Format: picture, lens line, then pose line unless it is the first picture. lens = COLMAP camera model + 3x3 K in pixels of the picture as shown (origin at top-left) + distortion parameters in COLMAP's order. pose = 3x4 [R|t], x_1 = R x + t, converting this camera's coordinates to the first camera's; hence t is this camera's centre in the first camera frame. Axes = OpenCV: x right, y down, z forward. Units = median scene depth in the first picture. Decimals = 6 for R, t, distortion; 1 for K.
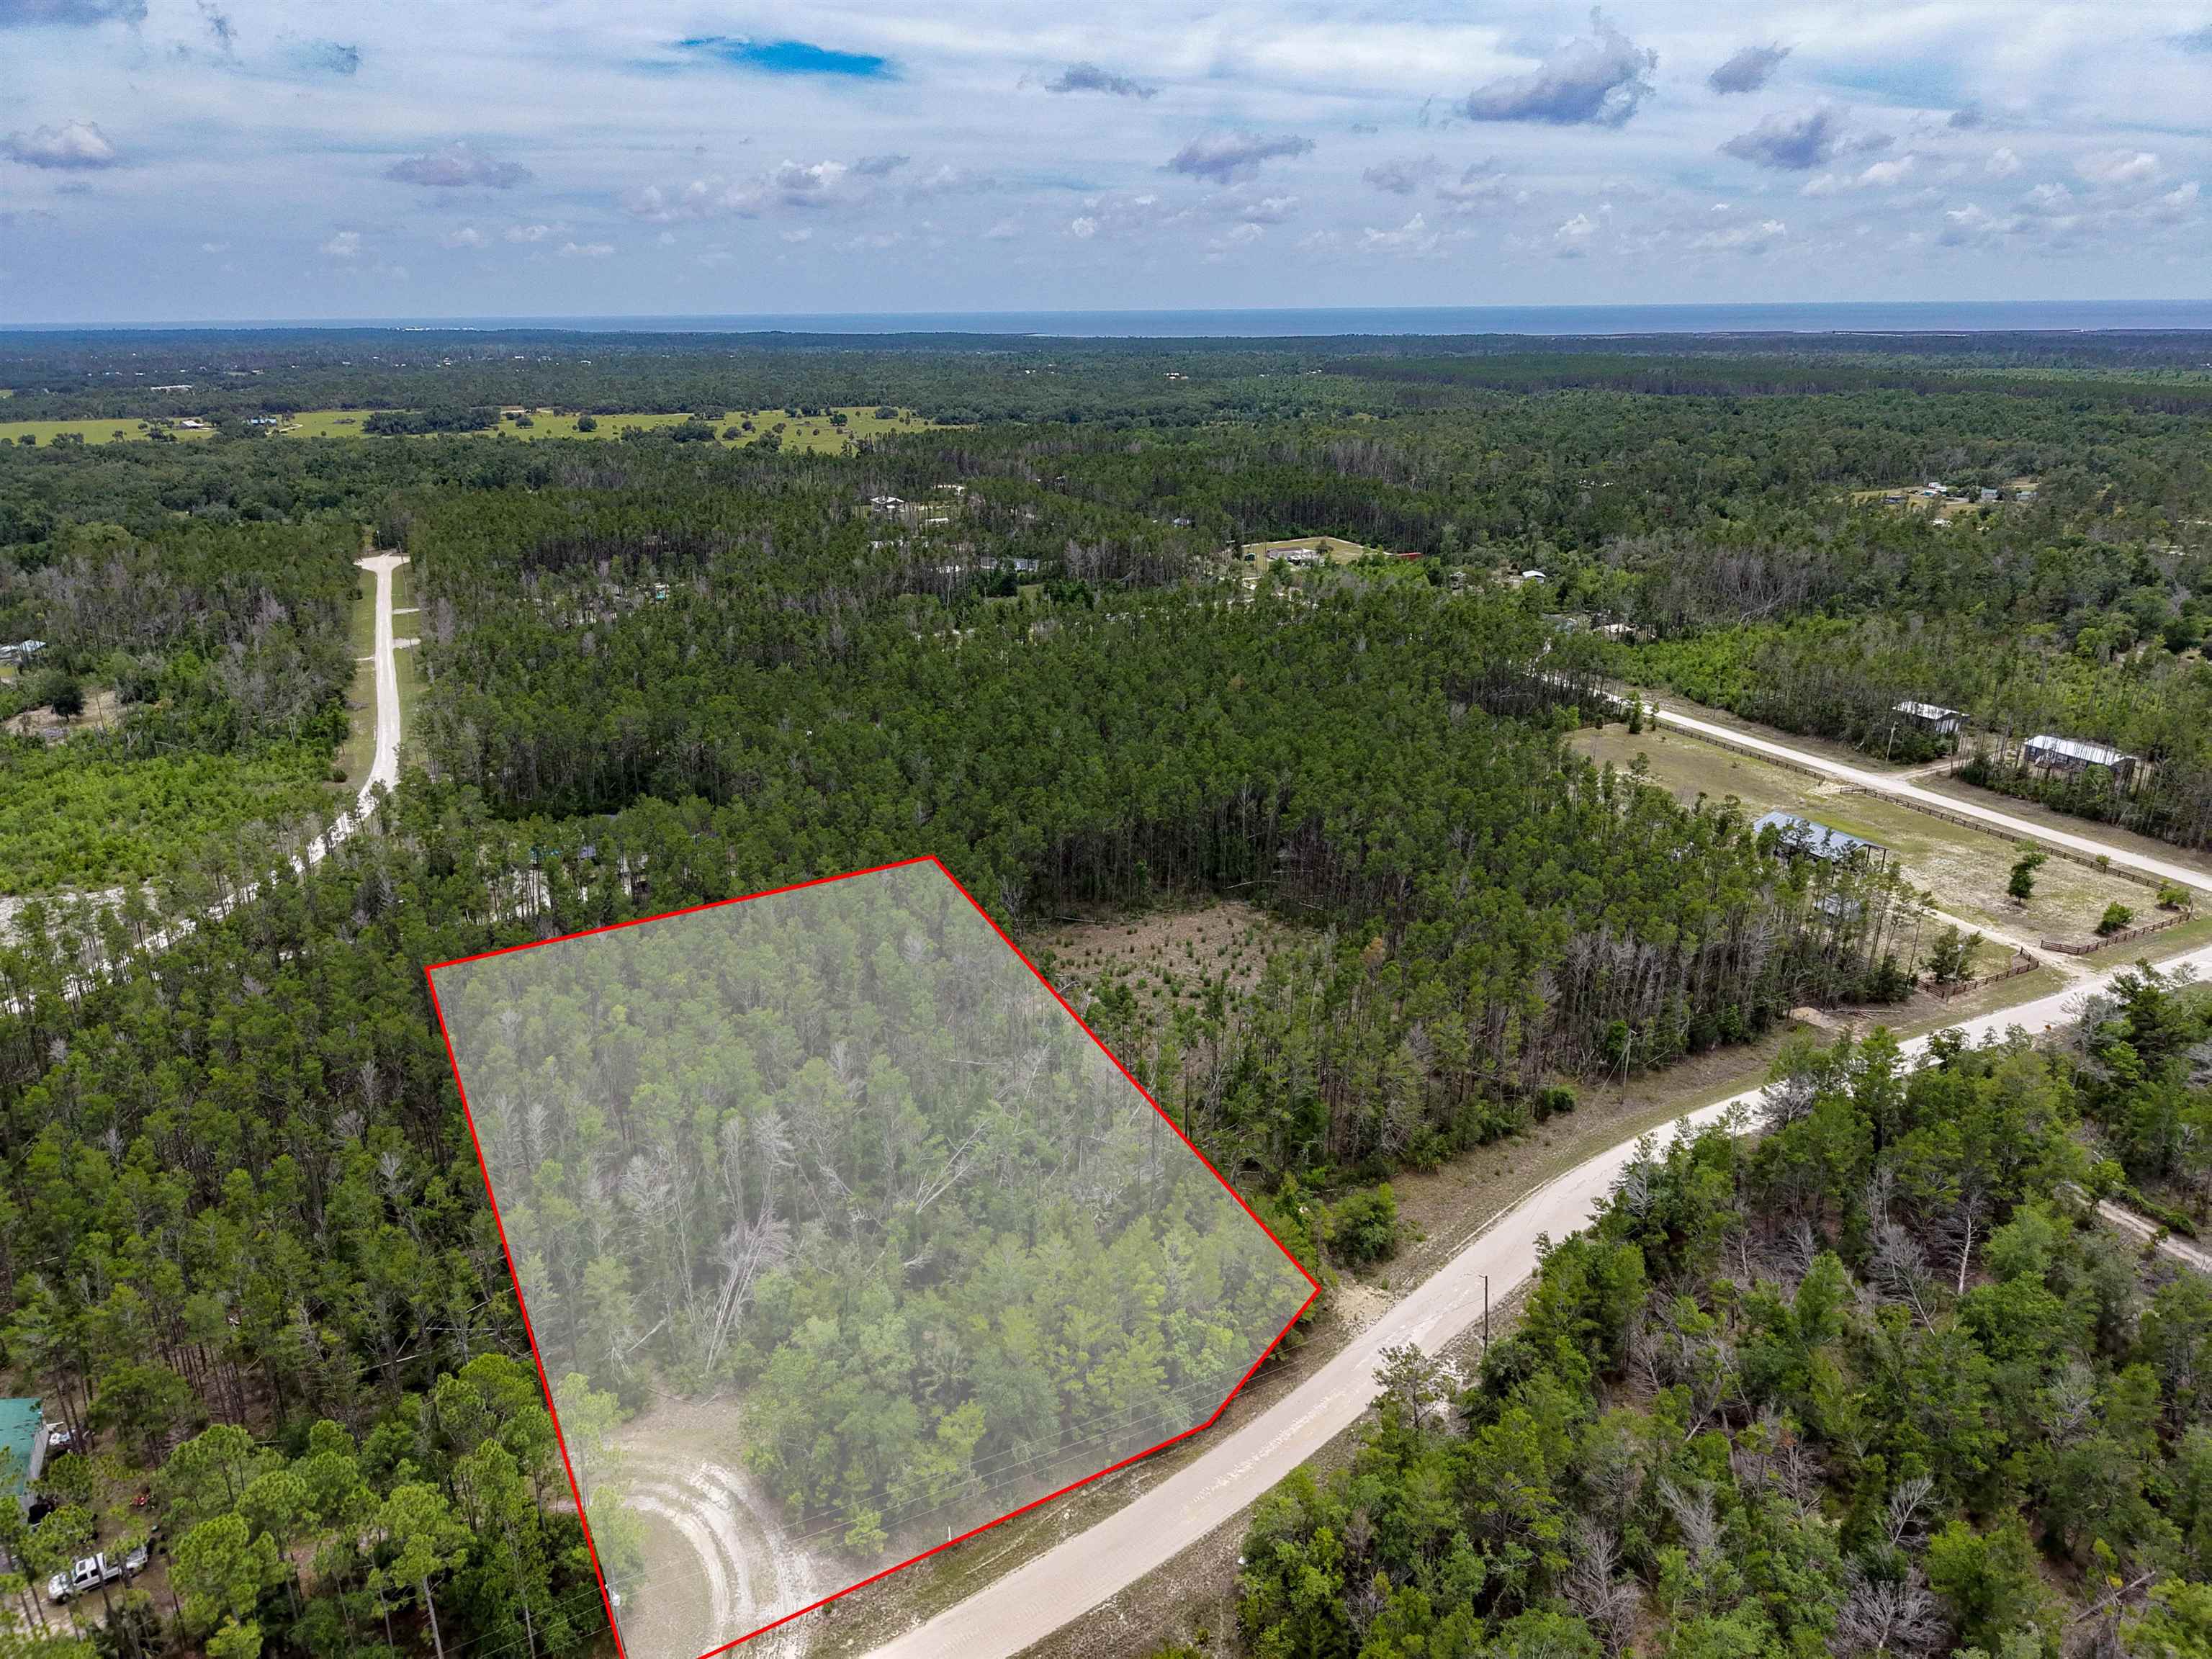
lens RADIAL K [[1476.1, 0, 1099.8], [0, 1476.1, 834.3], [0, 0, 1]] dist [0.032916, -0.035681]
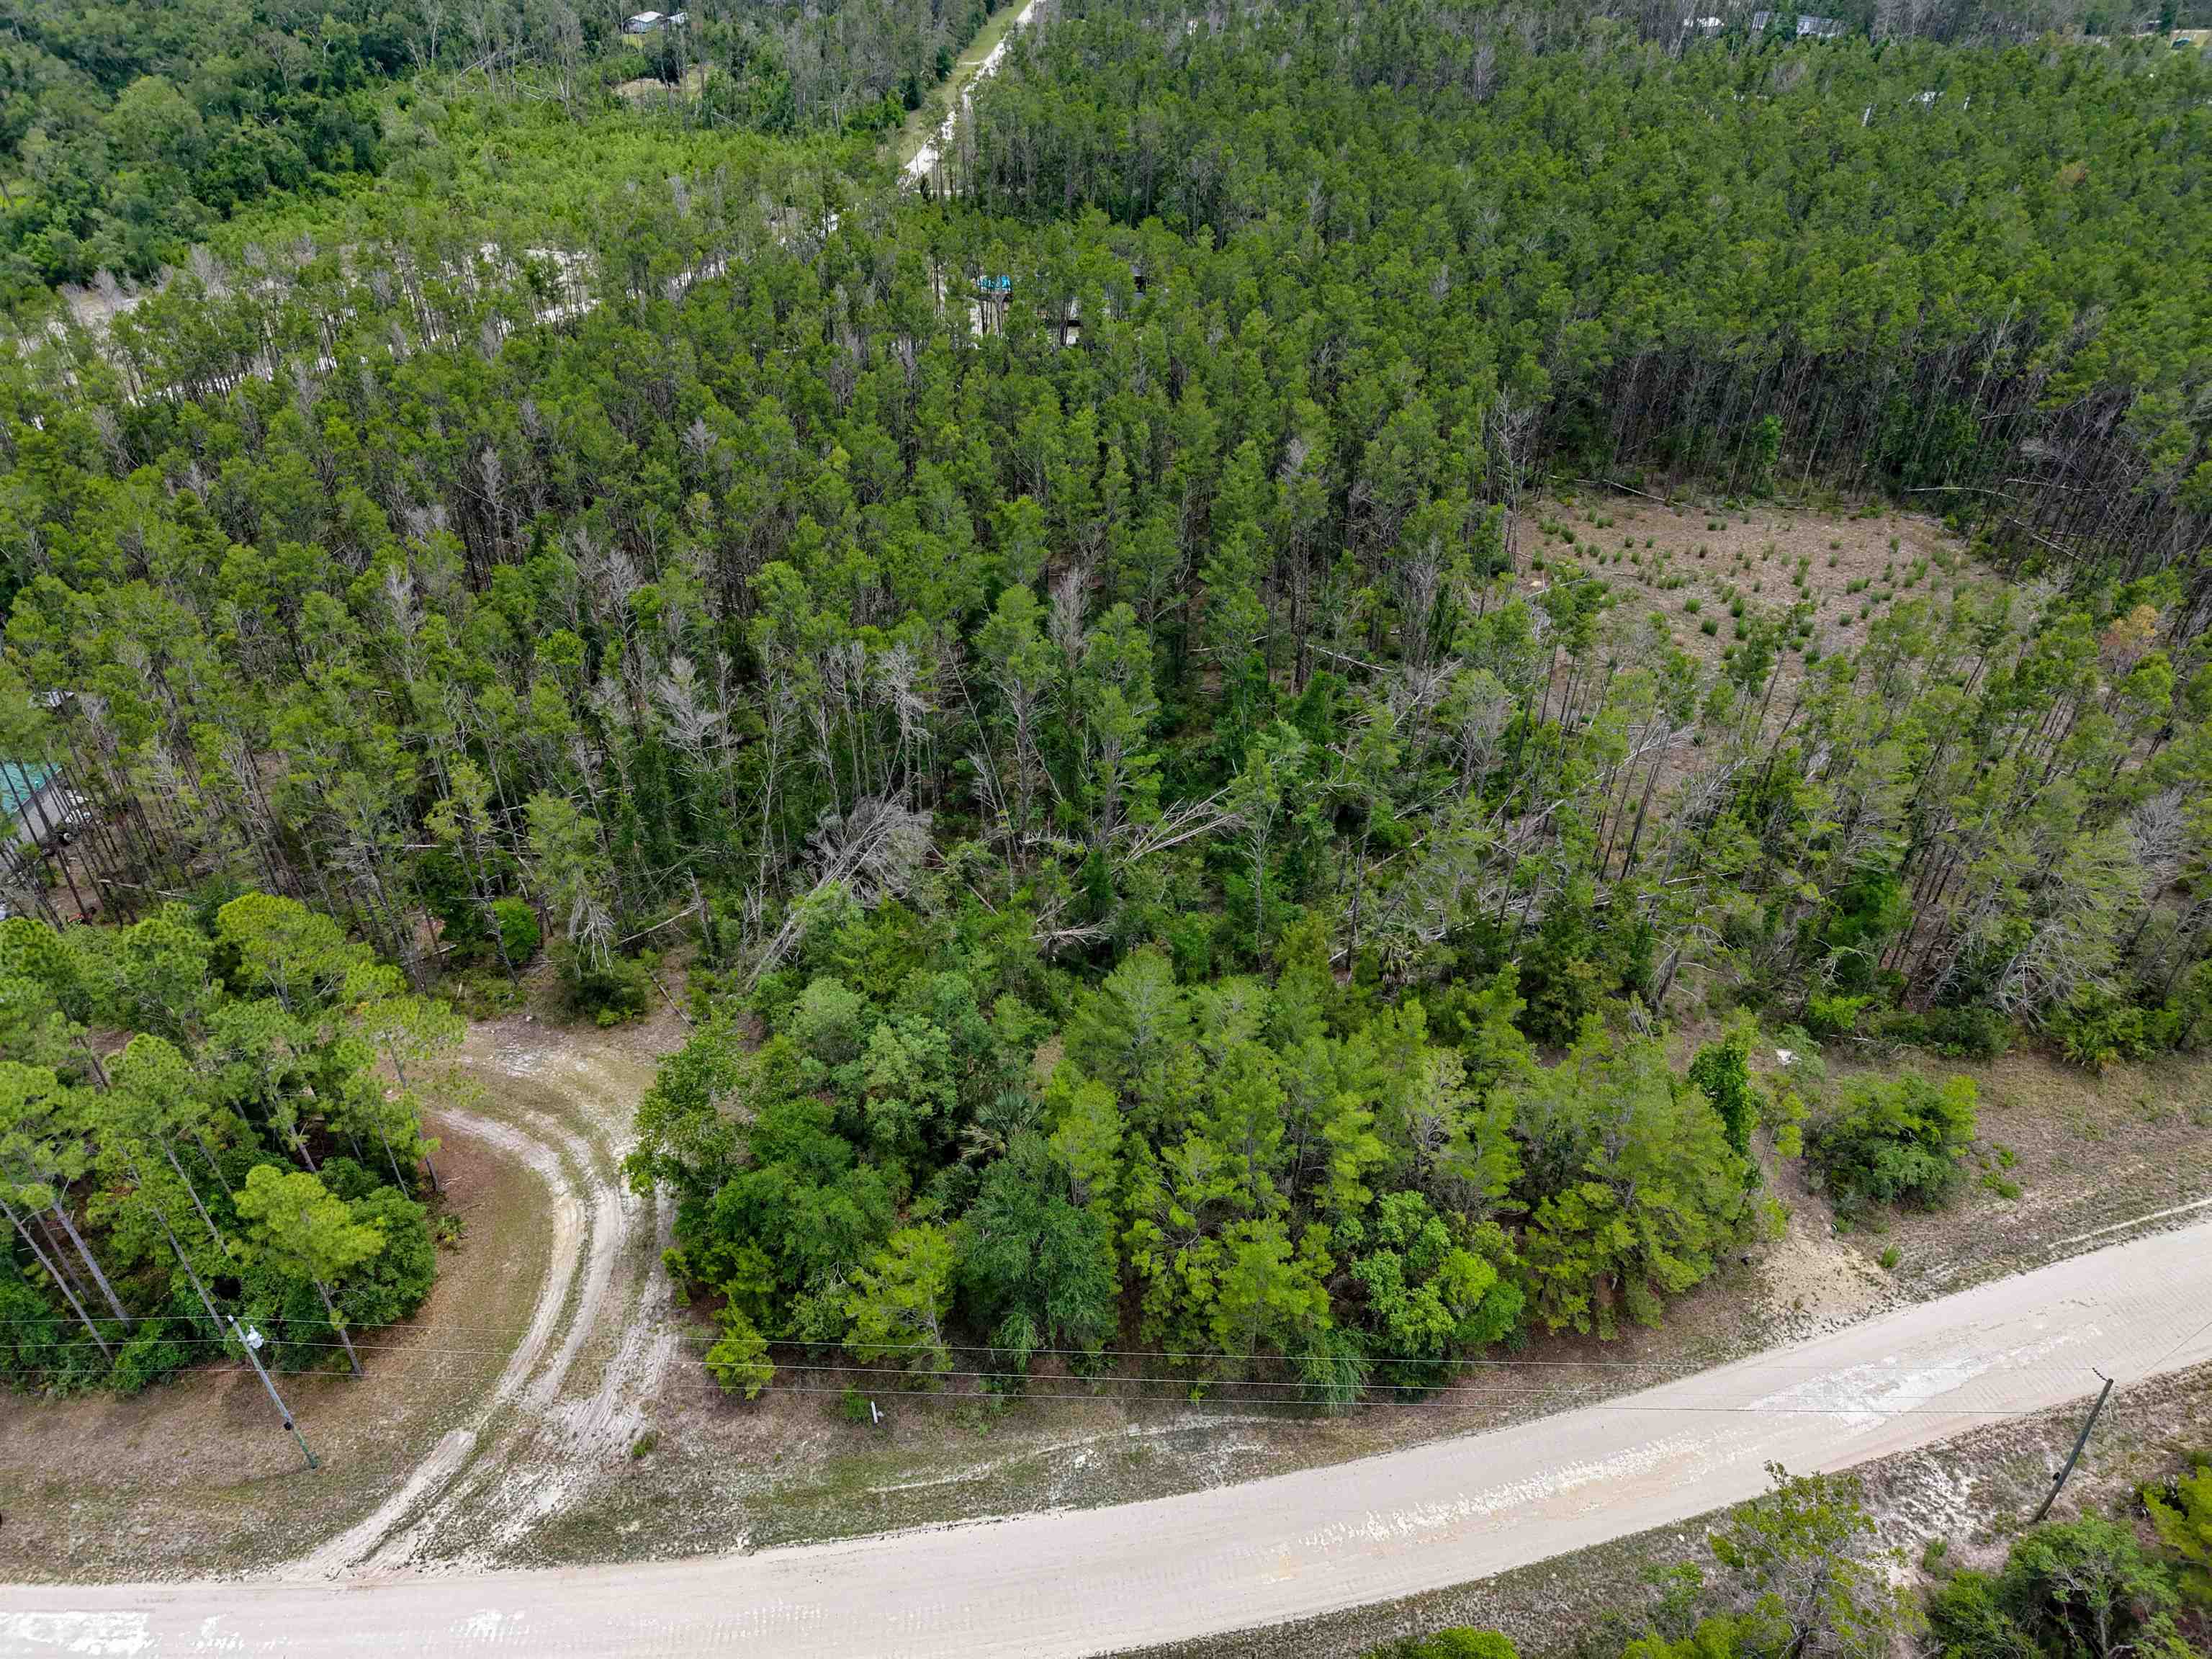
lens RADIAL K [[1476.1, 0, 1099.8], [0, 1476.1, 834.3], [0, 0, 1]] dist [0.032916, -0.035681]
pose [[0.880309, 0.285333, -0.379001, 0.087246], [-0.165776, 0.933558, 0.317785, 0.040585], [0.444494, -0.216920, 0.869121, 0.385611]]
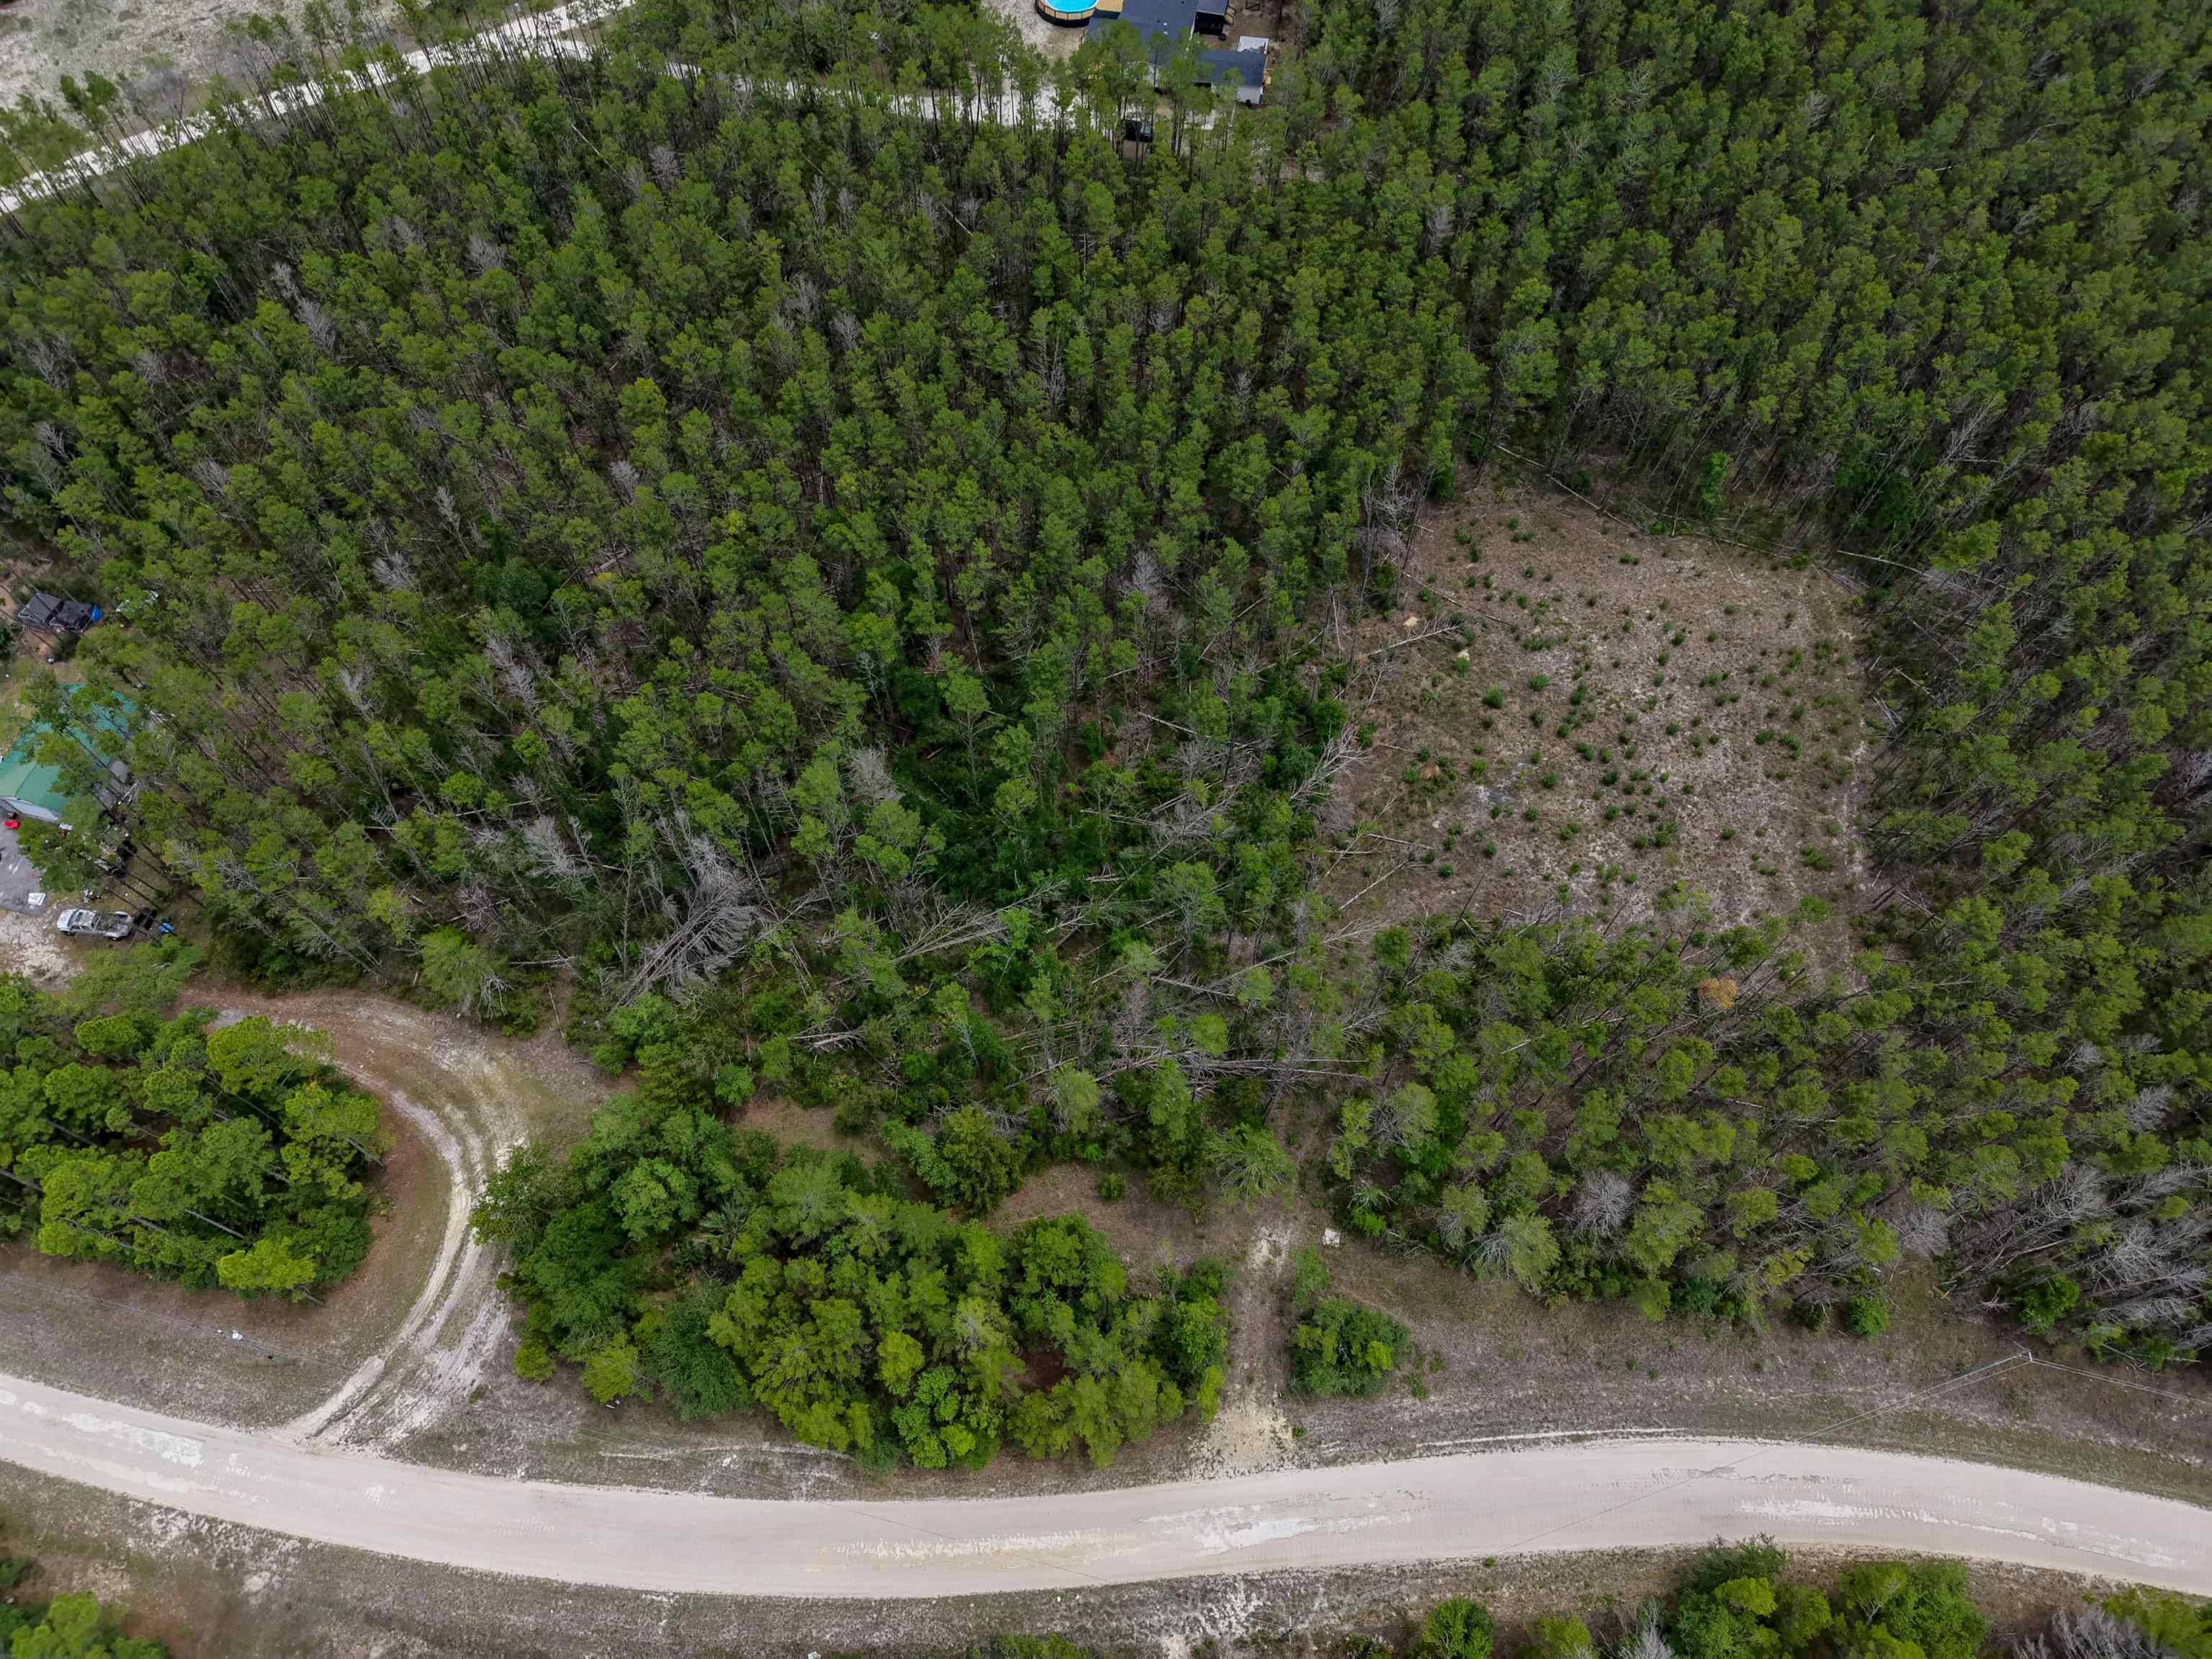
lens RADIAL K [[1539.3, 0, 1099.3], [0, 1539.3, 792.3], [0, 0, 1]] dist [0.036885, -0.042216]
pose [[0.762620, 0.555790, -0.330920, 0.161213], [-0.212210, 0.698248, 0.683679, -0.355224], [0.611046, -0.451163, 0.650442, 0.479655]]
